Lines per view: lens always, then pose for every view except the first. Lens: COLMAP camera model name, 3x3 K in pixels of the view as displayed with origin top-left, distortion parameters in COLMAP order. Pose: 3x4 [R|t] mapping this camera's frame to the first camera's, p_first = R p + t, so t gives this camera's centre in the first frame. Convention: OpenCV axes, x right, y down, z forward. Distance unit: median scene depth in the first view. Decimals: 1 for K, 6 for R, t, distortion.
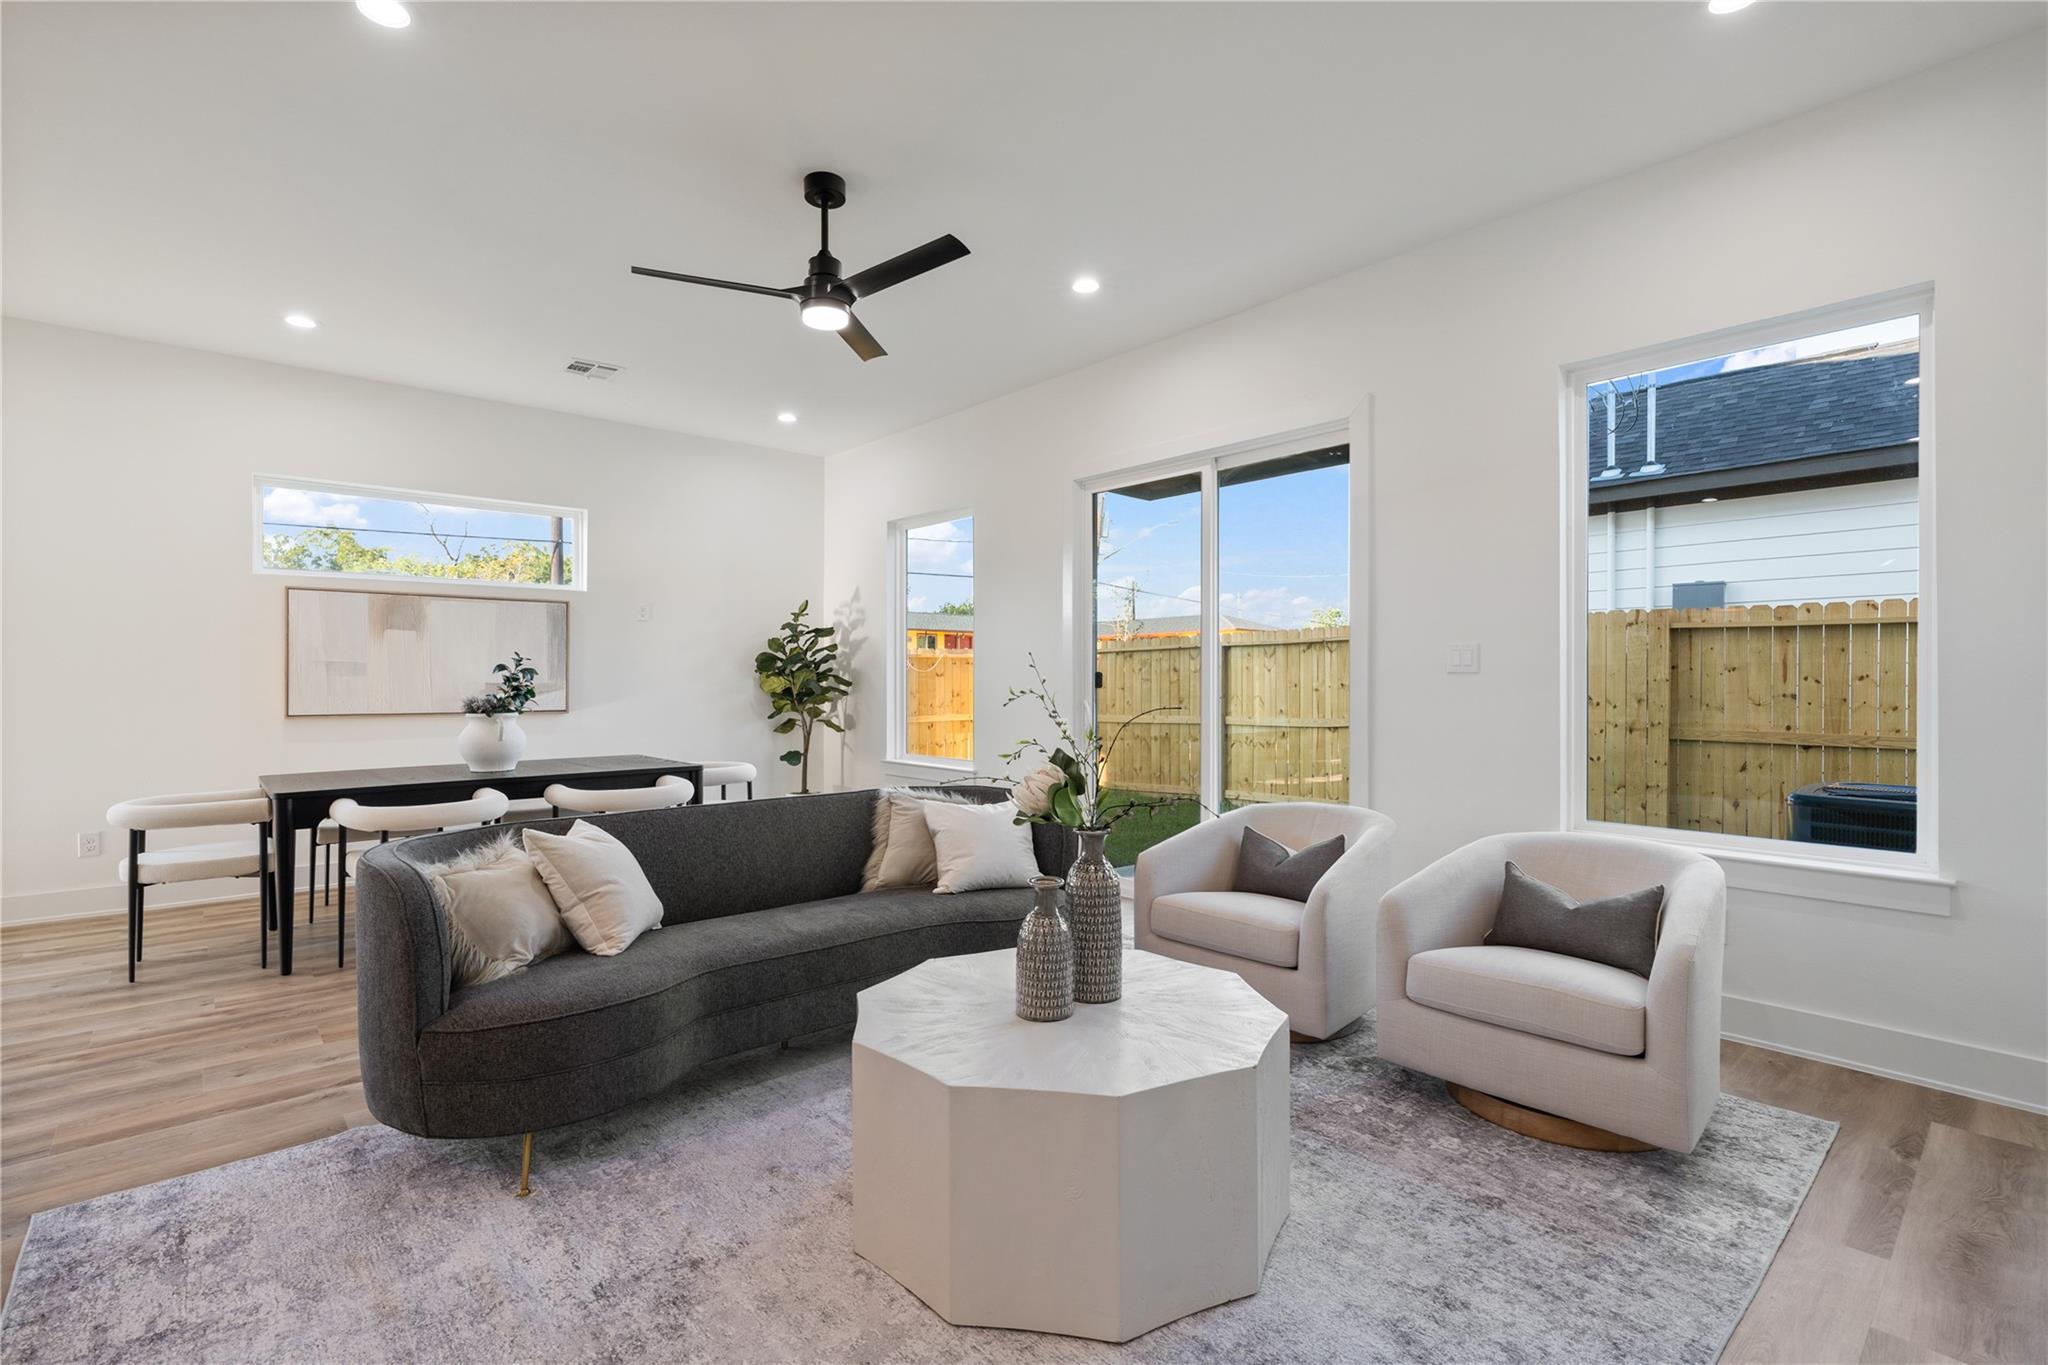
lens RADIAL K [[925.9, 0, 1033.6], [0, 925.9, 687.5], [0, 0, 1]] dist [-0.008713, 0.001869]
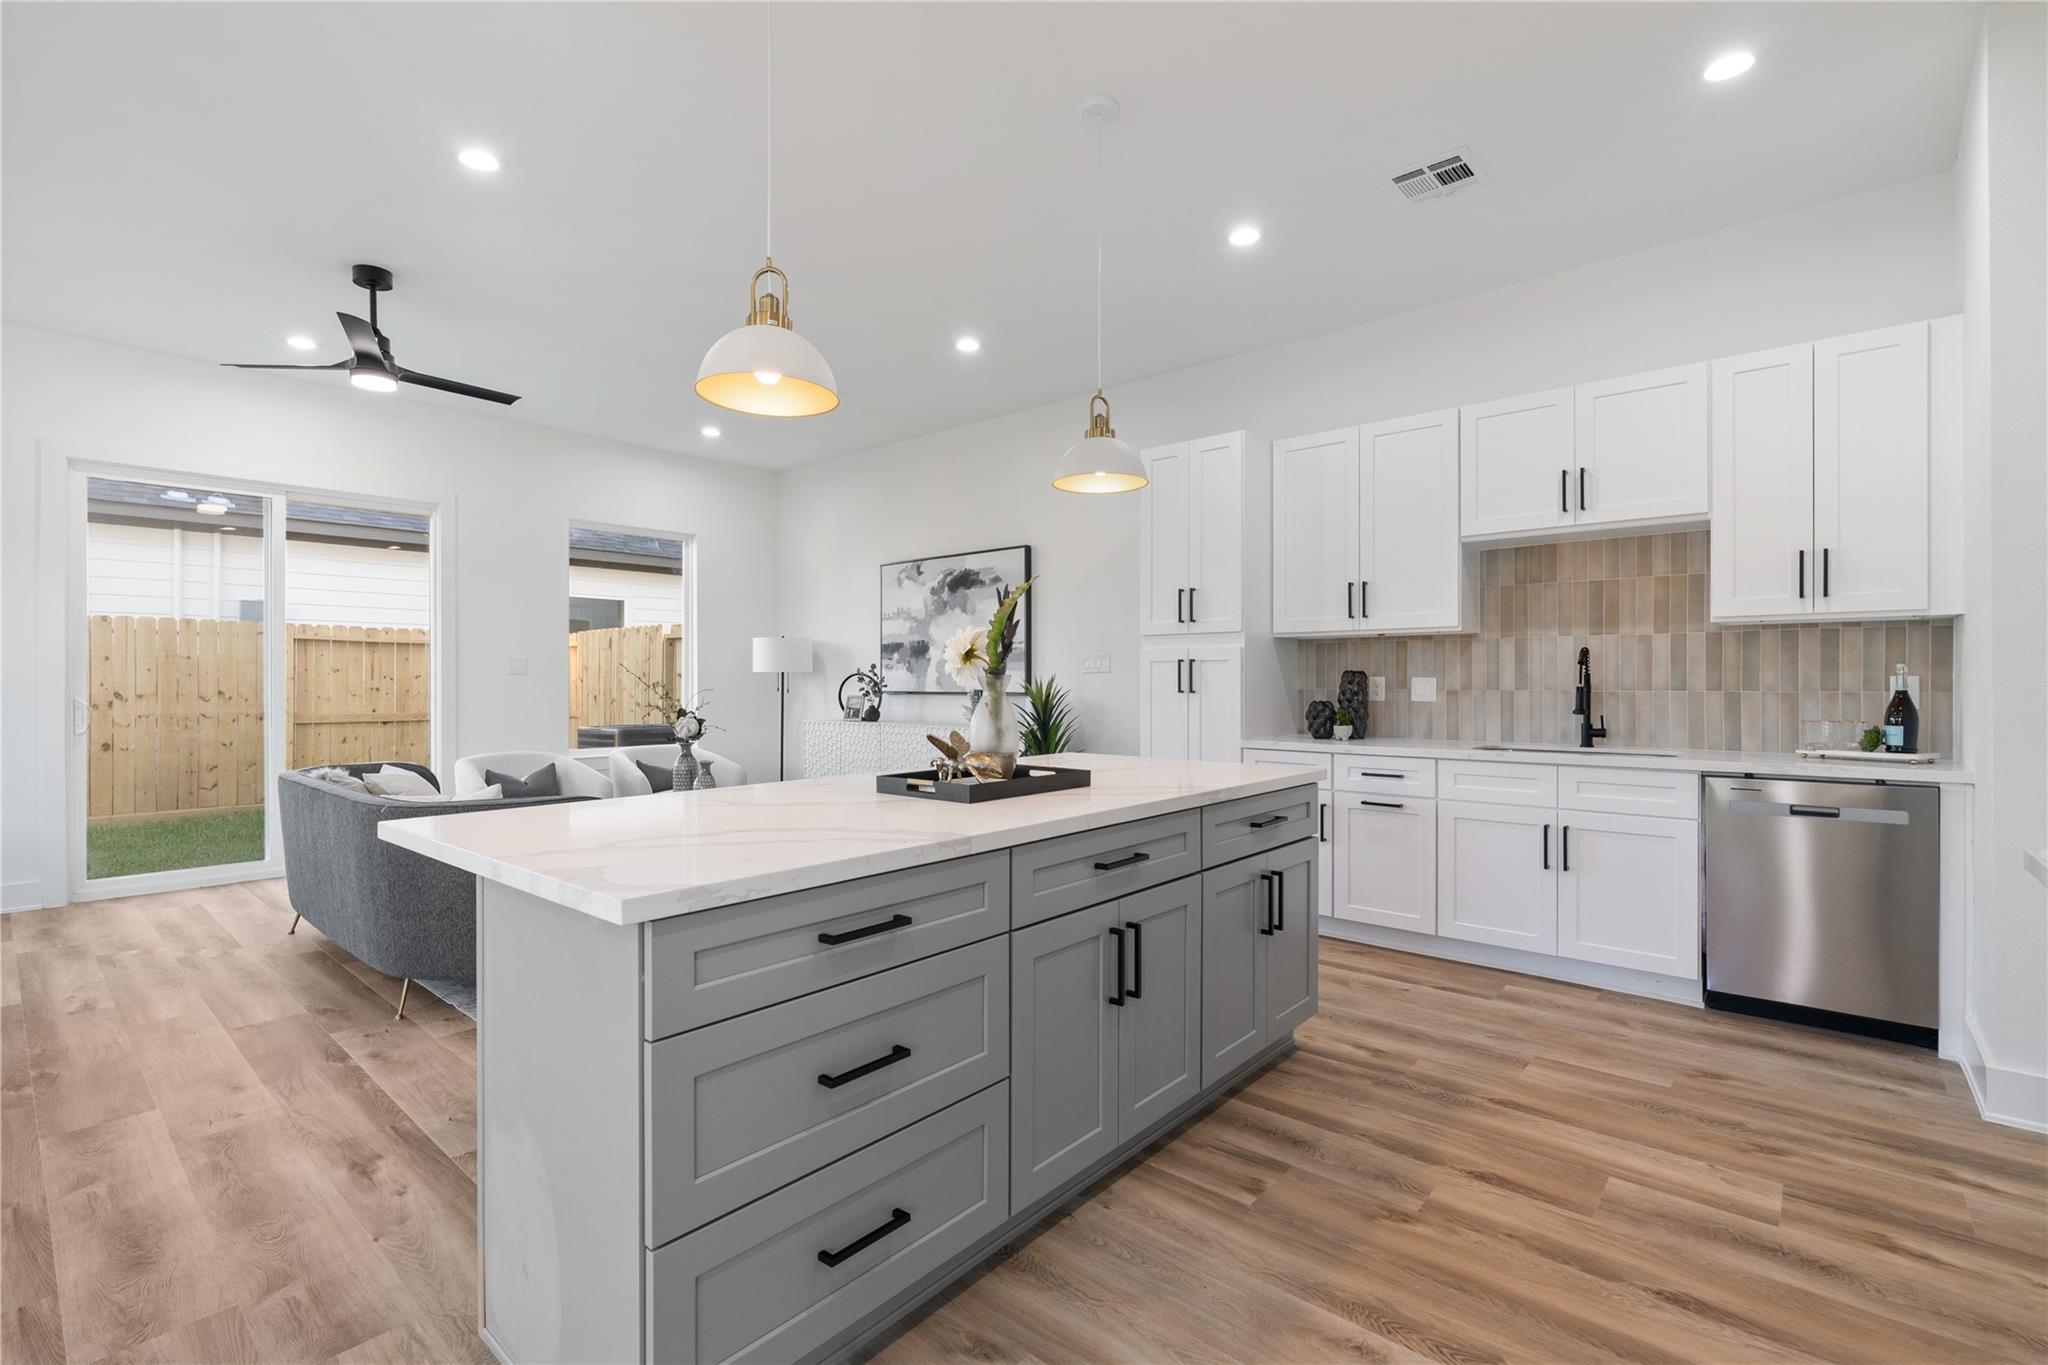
lens RADIAL K [[925.9, 0, 1021.2], [0, 925.9, 678.6], [0, 0, 1]] dist [-0.008713, 0.001869]
pose [[-0.117951, 0.001454, 0.993018, -0.798524], [0.006667, 0.999978, -0.000673, 0.000145], [-0.992997, 0.006542, -0.117958, 0.148401]]
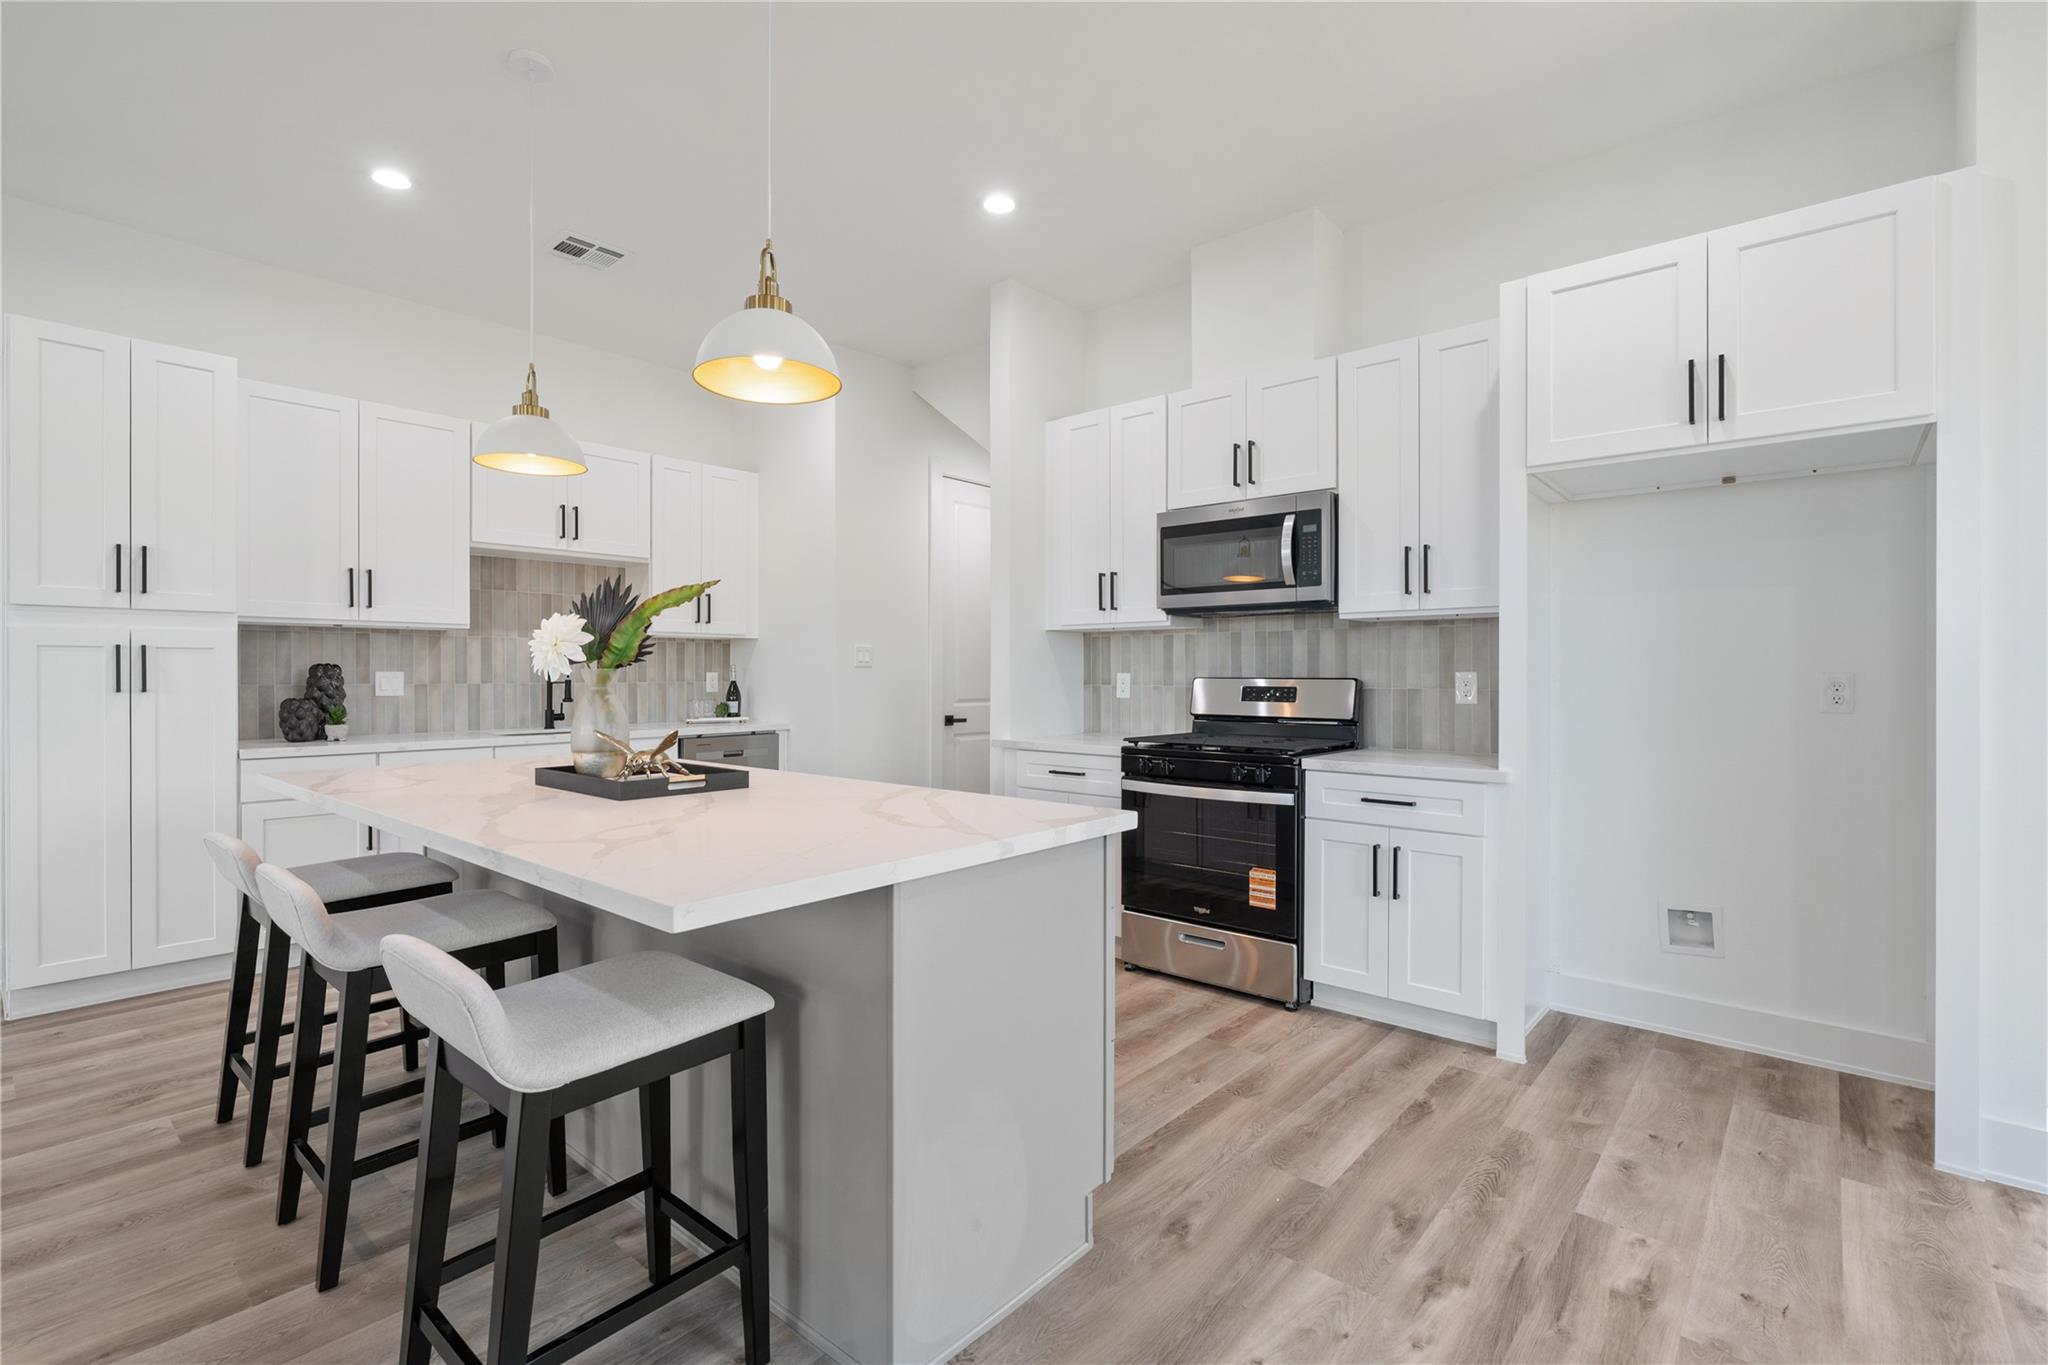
lens RADIAL K [[925.9, 0, 1024.9], [0, 925.9, 676.3], [0, 0, 1]] dist [-0.008713, 0.001869]
pose [[-0.992425, -0.001322, -0.122847, -0.526708], [-0.002336, 0.999964, 0.008111, -0.002477], [0.122832, 0.008337, -0.992392, 0.504433]]
